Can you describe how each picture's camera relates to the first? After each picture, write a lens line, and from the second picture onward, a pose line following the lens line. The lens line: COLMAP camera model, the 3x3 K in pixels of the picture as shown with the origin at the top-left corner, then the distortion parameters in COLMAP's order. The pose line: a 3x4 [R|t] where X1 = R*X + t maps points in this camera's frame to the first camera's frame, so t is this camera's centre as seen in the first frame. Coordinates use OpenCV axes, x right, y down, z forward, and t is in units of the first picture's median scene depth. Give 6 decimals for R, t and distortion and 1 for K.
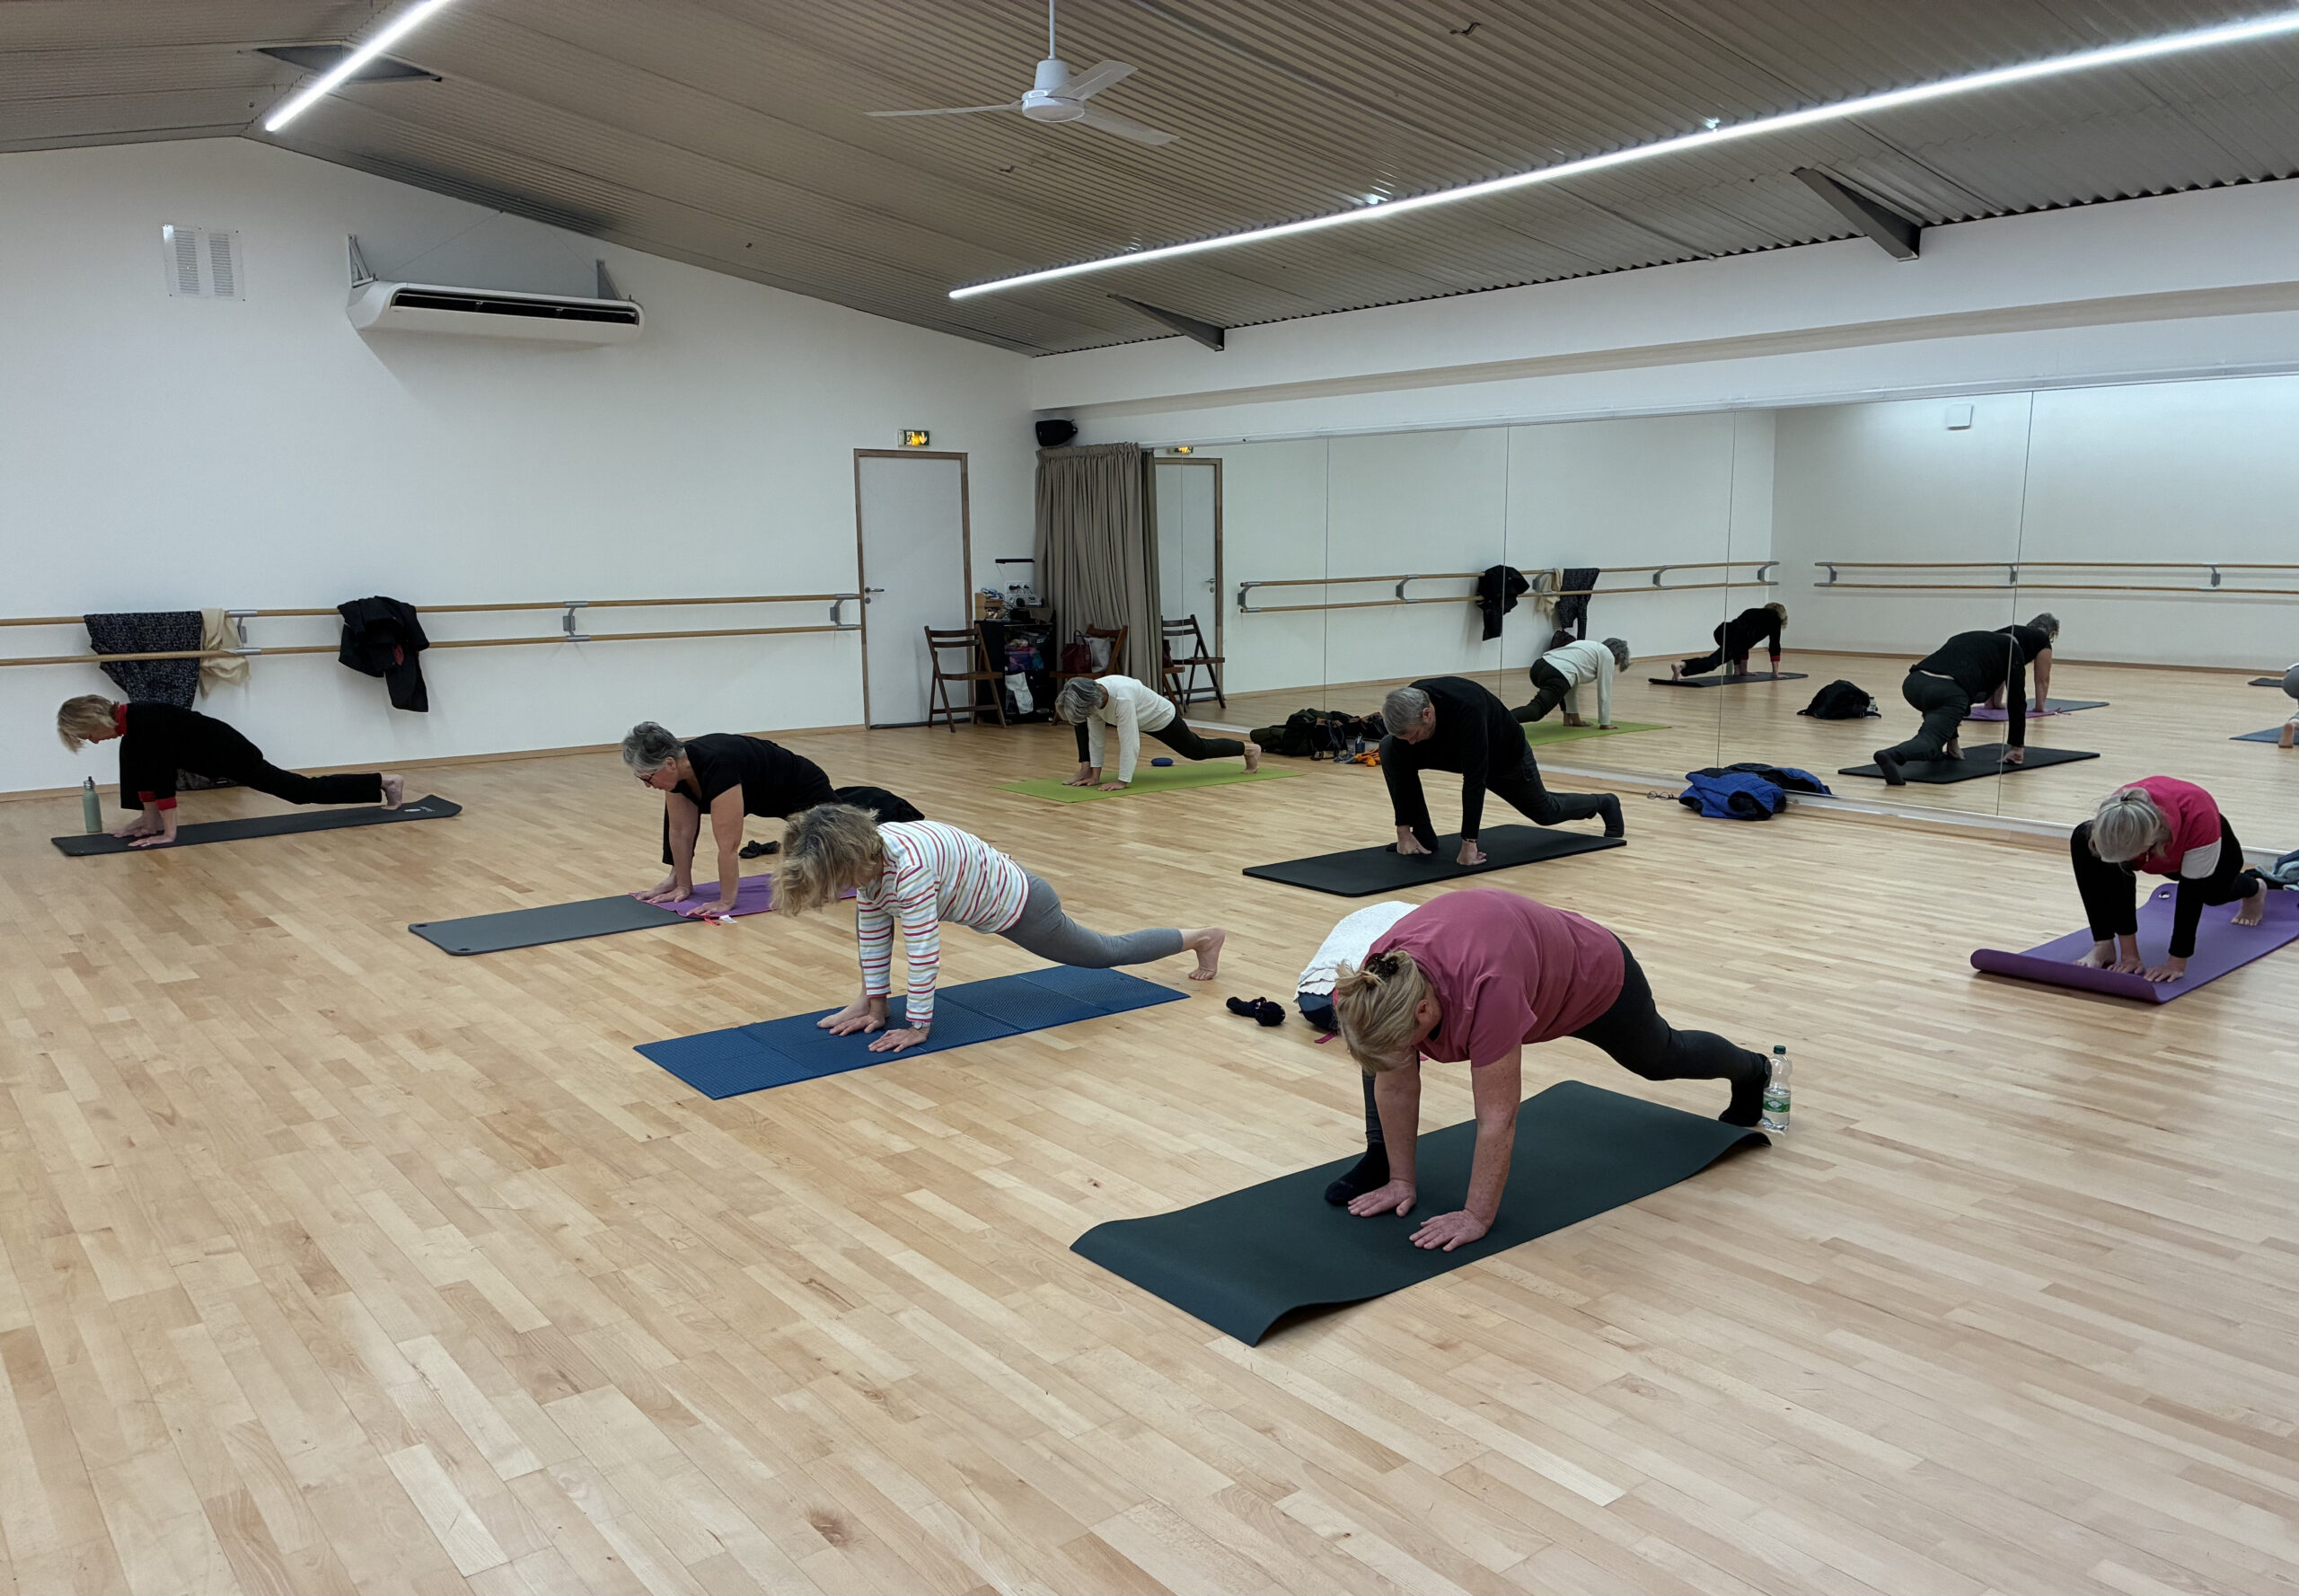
lens RADIAL K [[1753.7, 0, 1192.1], [0, 1753.7, 814.3], [0, 0, 1]] dist [0.009206, -0.001062]
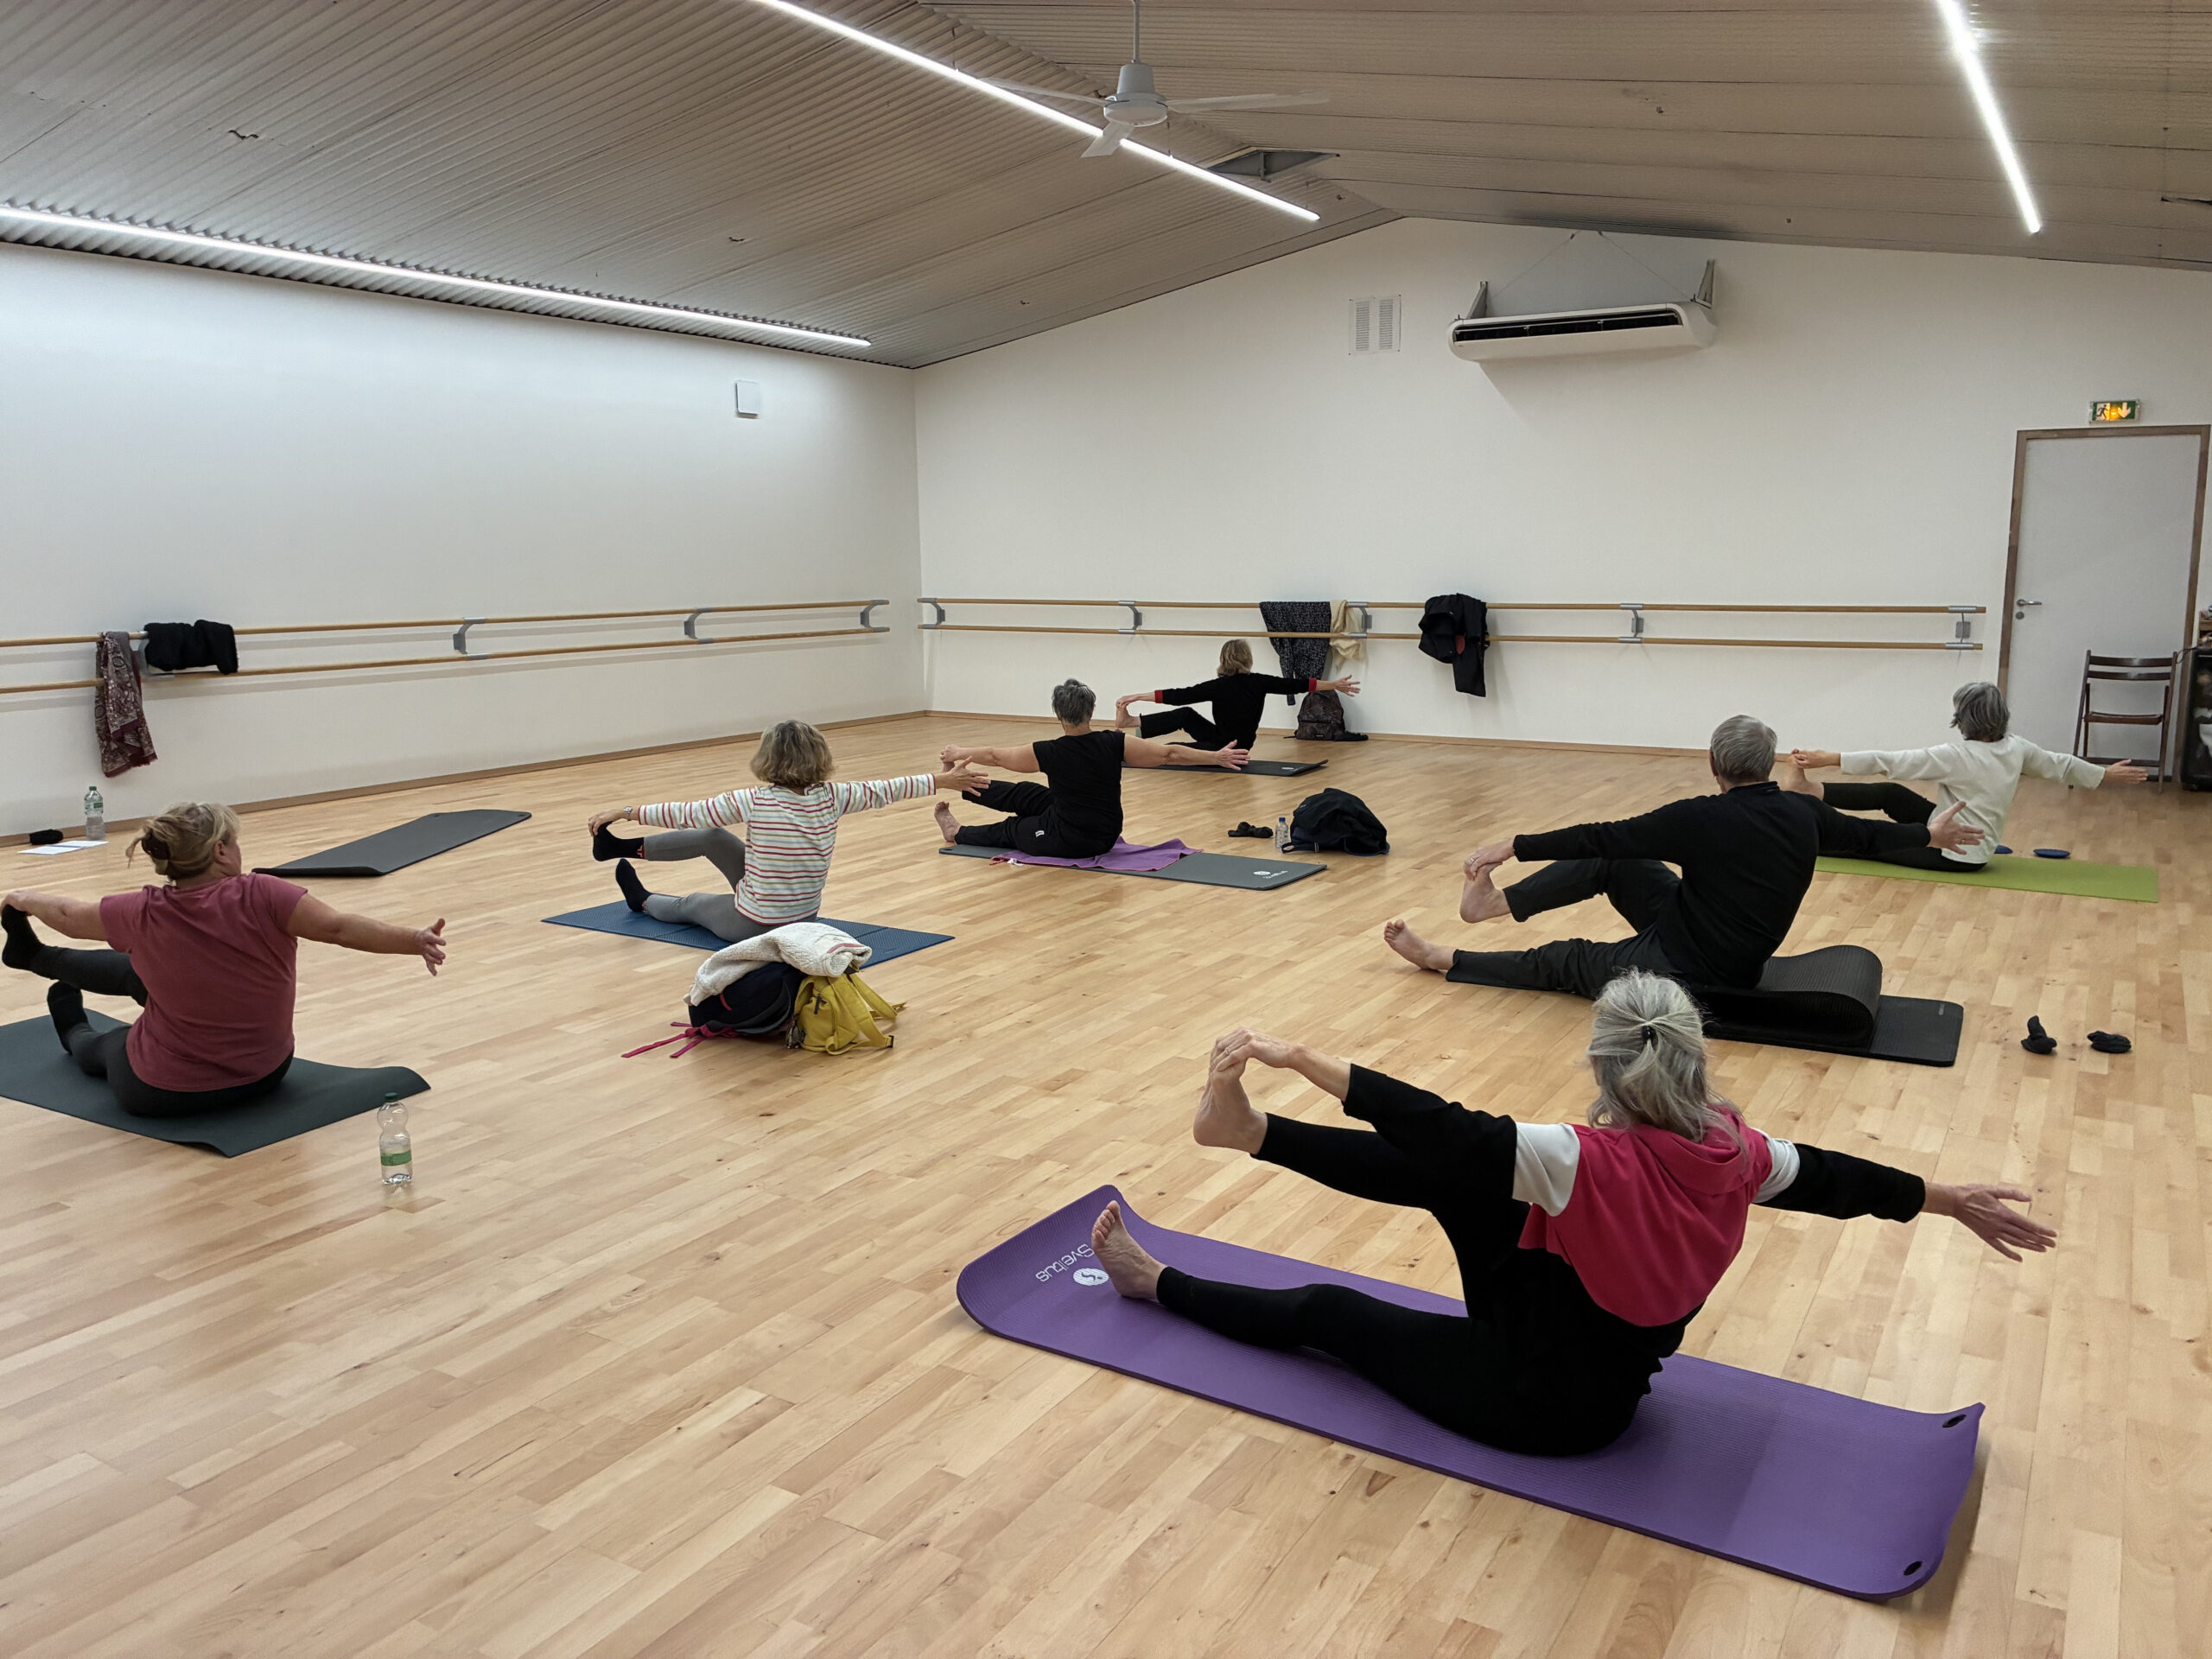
lens RADIAL K [[1670.0, 0, 1111.7], [0, 1670.0, 815.6], [0, 0, 1]] dist [0.044247, -0.056559]
pose [[0.338485, 0.149842, -0.928964, 0.455921], [-0.141255, 0.984144, 0.107273, -0.059261], [0.930309, 0.094910, 0.354284, 0.365720]]
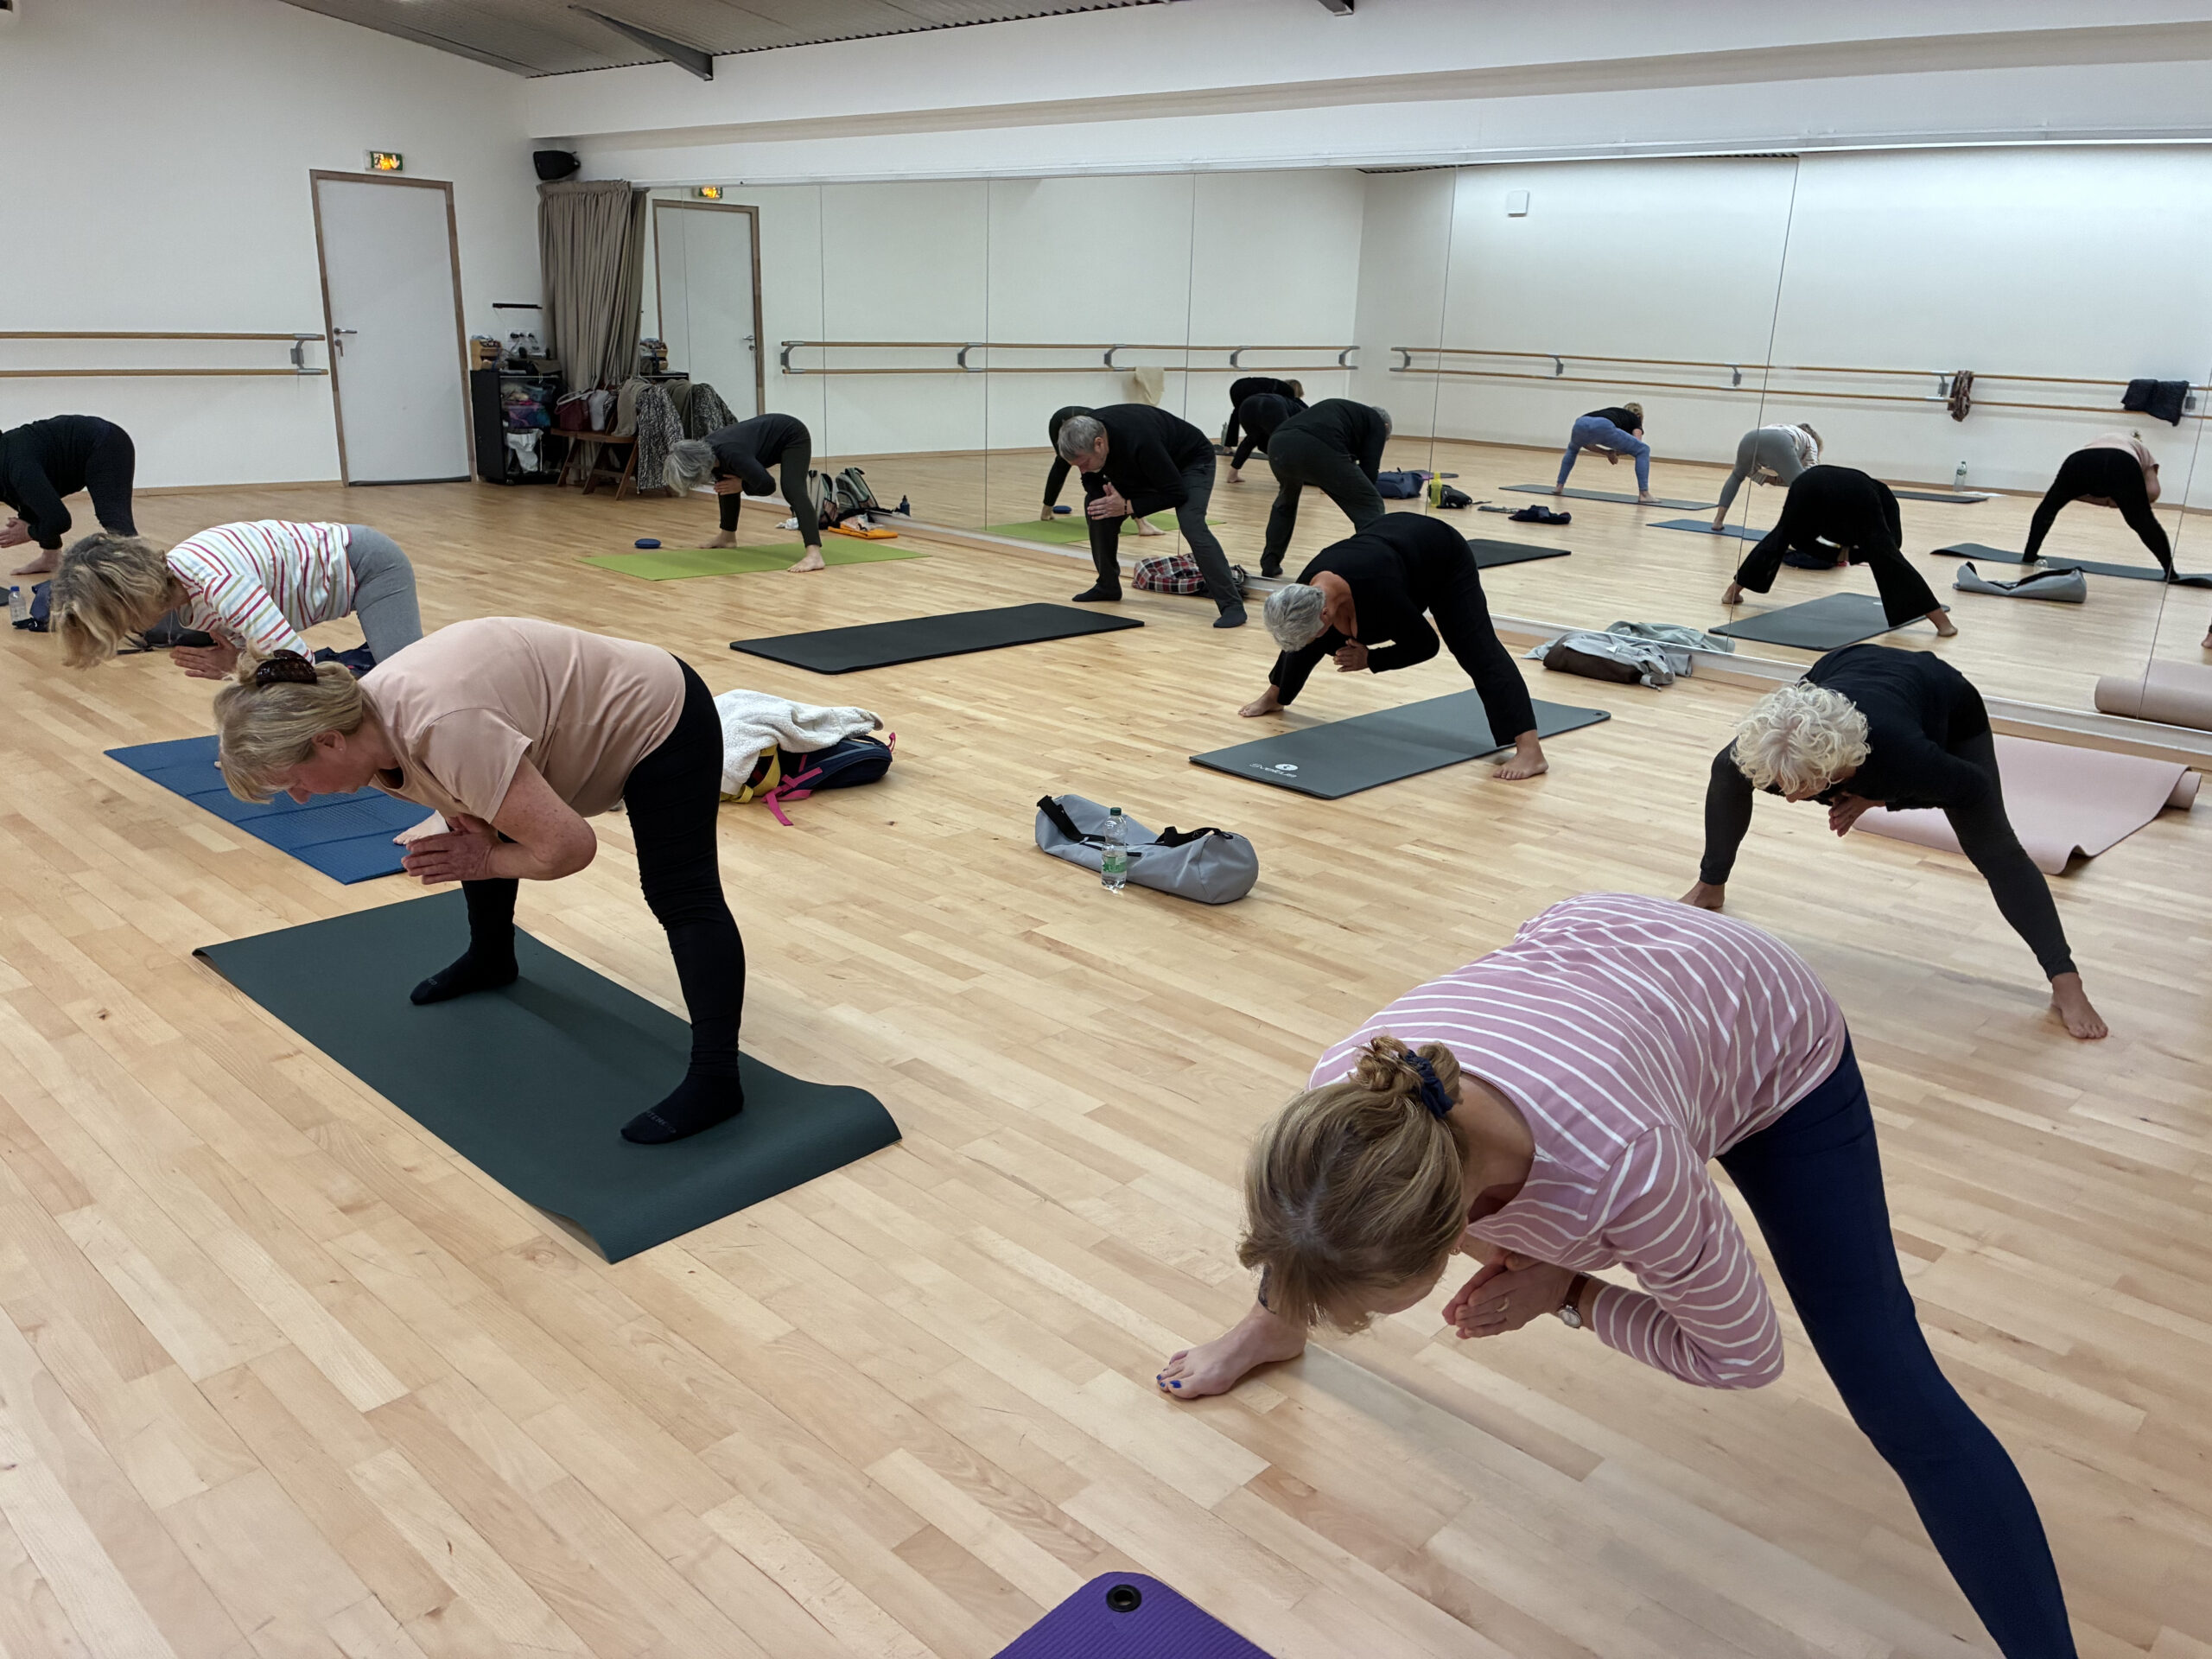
lens RADIAL K [[1670.0, 0, 1148.7], [0, 1670.0, 824.9], [0, 0, 1]] dist [0.044247, -0.056559]
pose [[0.987907, -0.004477, 0.154981, 0.106267], [-0.017543, 0.989937, 0.140421, -0.003233], [-0.154050, -0.141441, 0.977887, 0.037198]]
